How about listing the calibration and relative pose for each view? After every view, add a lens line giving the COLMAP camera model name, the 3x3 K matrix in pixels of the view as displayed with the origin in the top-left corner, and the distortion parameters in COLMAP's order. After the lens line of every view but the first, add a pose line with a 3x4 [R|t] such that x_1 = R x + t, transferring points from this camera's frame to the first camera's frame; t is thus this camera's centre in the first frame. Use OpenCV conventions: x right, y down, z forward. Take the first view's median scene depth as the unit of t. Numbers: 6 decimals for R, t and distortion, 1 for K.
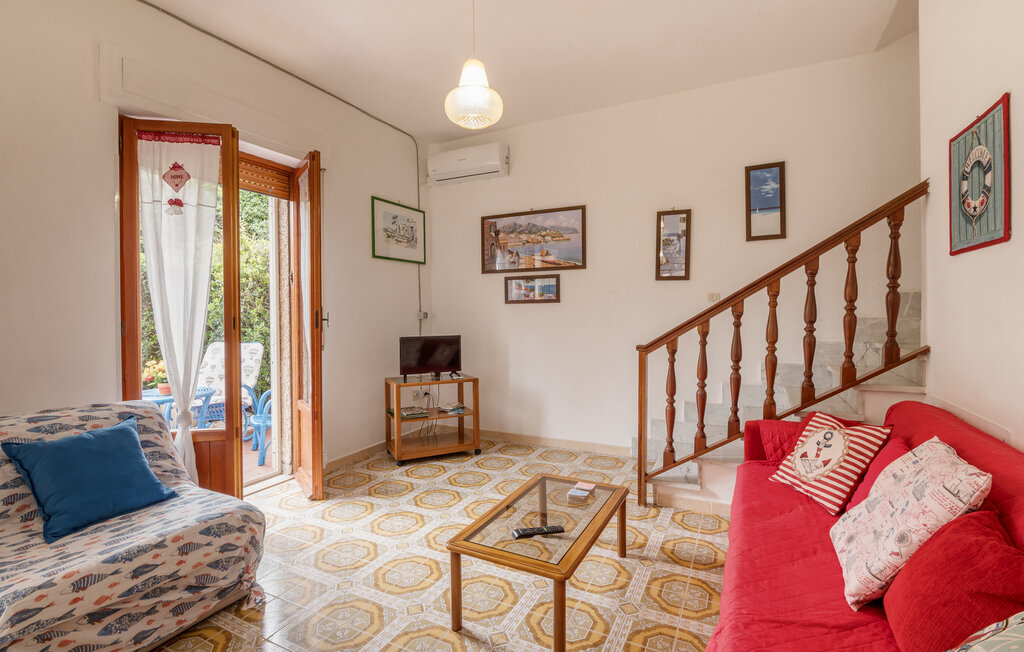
lens RADIAL K [[469.7, 0, 506.3], [0, 469.7, 313.9], [0, 0, 1]] dist [0.000930, -0.001176]
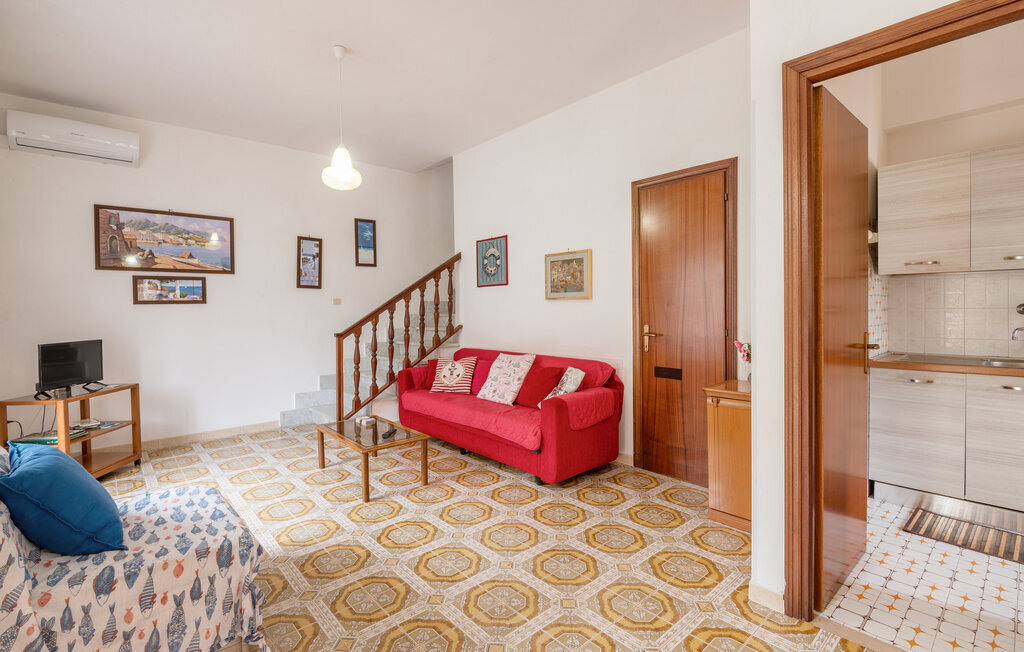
lens RADIAL K [[469.7, 0, 506.3], [0, 469.7, 313.9], [0, 0, 1]] dist [0.000930, -0.001176]
pose [[0.371544, -0.008130, 0.928380, -0.697298], [0.014268, 0.999894, 0.003047, 0.006395], [-0.928306, 0.012114, 0.371620, -0.037240]]
